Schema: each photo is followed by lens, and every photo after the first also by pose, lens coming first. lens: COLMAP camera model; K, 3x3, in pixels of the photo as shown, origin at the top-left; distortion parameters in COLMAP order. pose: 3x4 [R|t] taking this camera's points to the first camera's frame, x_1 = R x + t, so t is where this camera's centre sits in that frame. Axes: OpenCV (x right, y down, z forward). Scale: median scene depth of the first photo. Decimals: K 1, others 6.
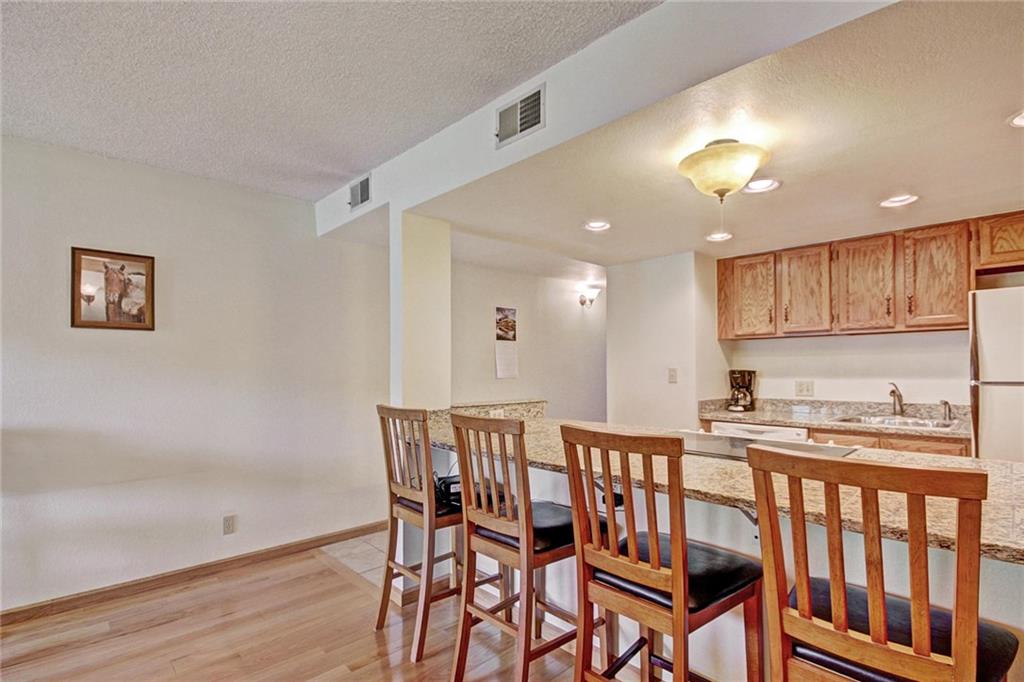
lens RADIAL K [[485.9, 0, 522.1], [0, 485.9, 354.6], [0, 0, 1]] dist [-0.000557, -0.006431]
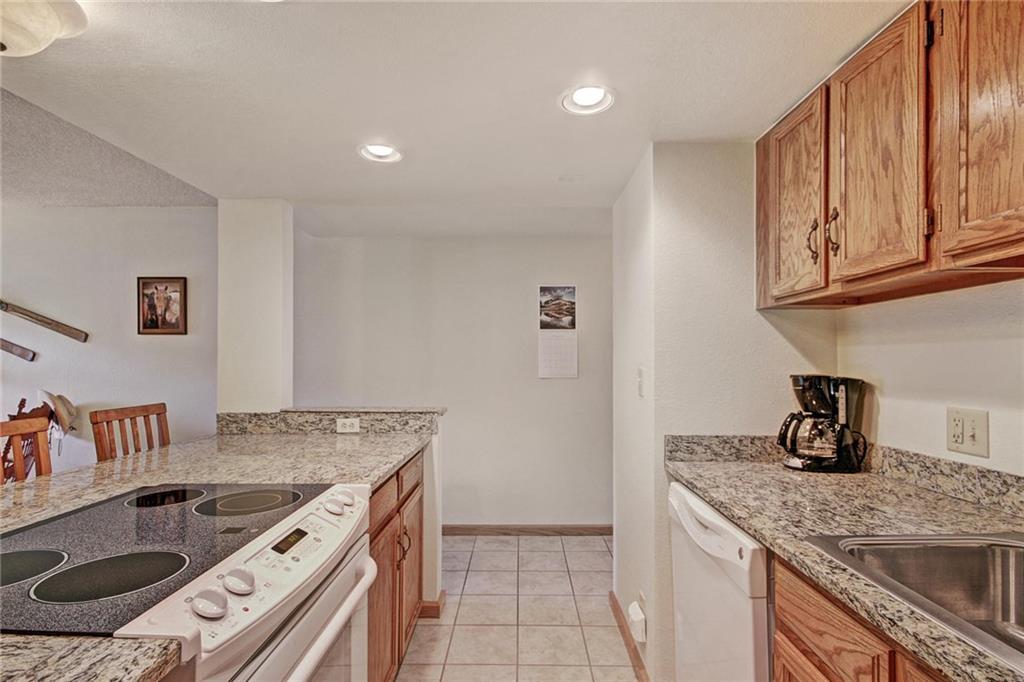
lens RADIAL K [[485.9, 0, 522.1], [0, 485.9, 354.6], [0, 0, 1]] dist [-0.000557, -0.006431]
pose [[0.722752, -0.003897, -0.691097, 0.698942], [0.015673, 0.999819, 0.010754, 0.004113], [0.690930, -0.018604, 0.722682, 0.612113]]
